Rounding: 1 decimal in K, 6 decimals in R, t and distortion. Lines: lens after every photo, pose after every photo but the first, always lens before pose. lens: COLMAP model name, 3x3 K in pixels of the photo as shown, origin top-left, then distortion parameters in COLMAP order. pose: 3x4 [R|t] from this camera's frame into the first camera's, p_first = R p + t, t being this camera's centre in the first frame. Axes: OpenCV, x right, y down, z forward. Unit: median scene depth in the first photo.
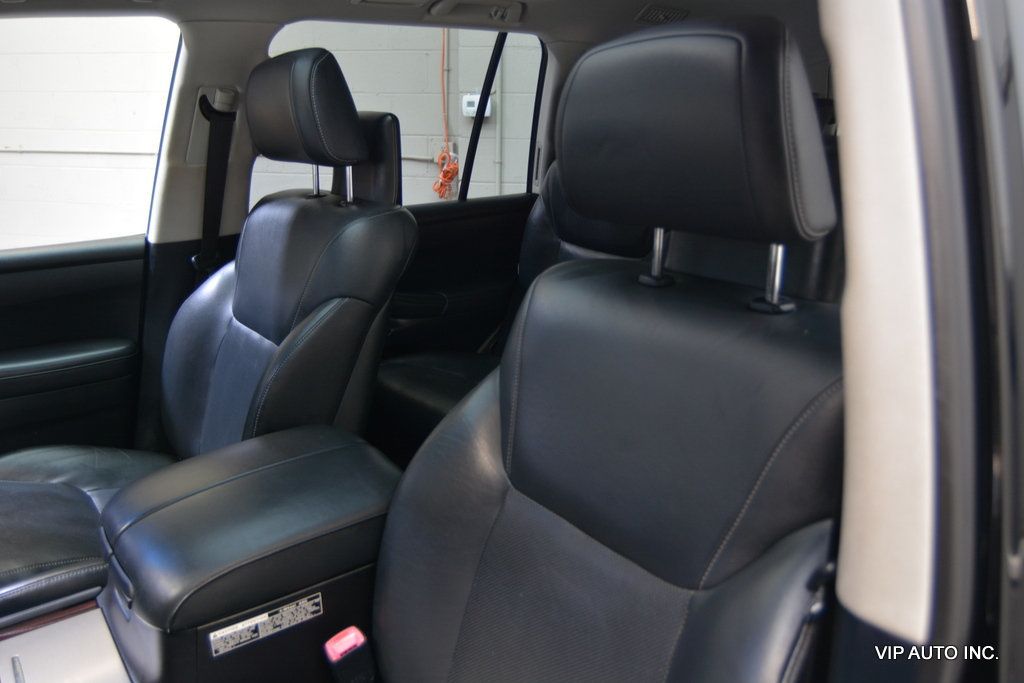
lens RADIAL K [[769.8, 0, 512.0], [0, 769.8, 341.5], [0, 0, 1]] dist [-0.025354, 0.015541]
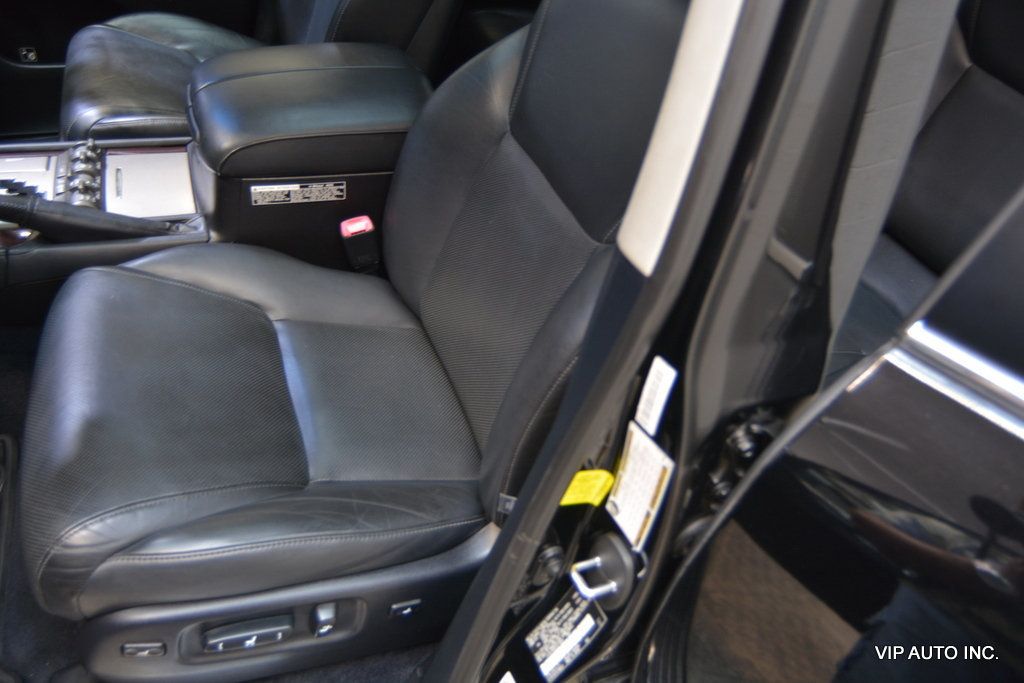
lens RADIAL K [[769.8, 0, 512.0], [0, 769.8, 341.5], [0, 0, 1]] dist [-0.025354, 0.015541]
pose [[0.948214, 0.290512, -0.128428, 0.222572], [-0.217950, 0.889205, 0.402260, 0.007707], [0.231060, -0.353437, 0.906473, -0.120329]]
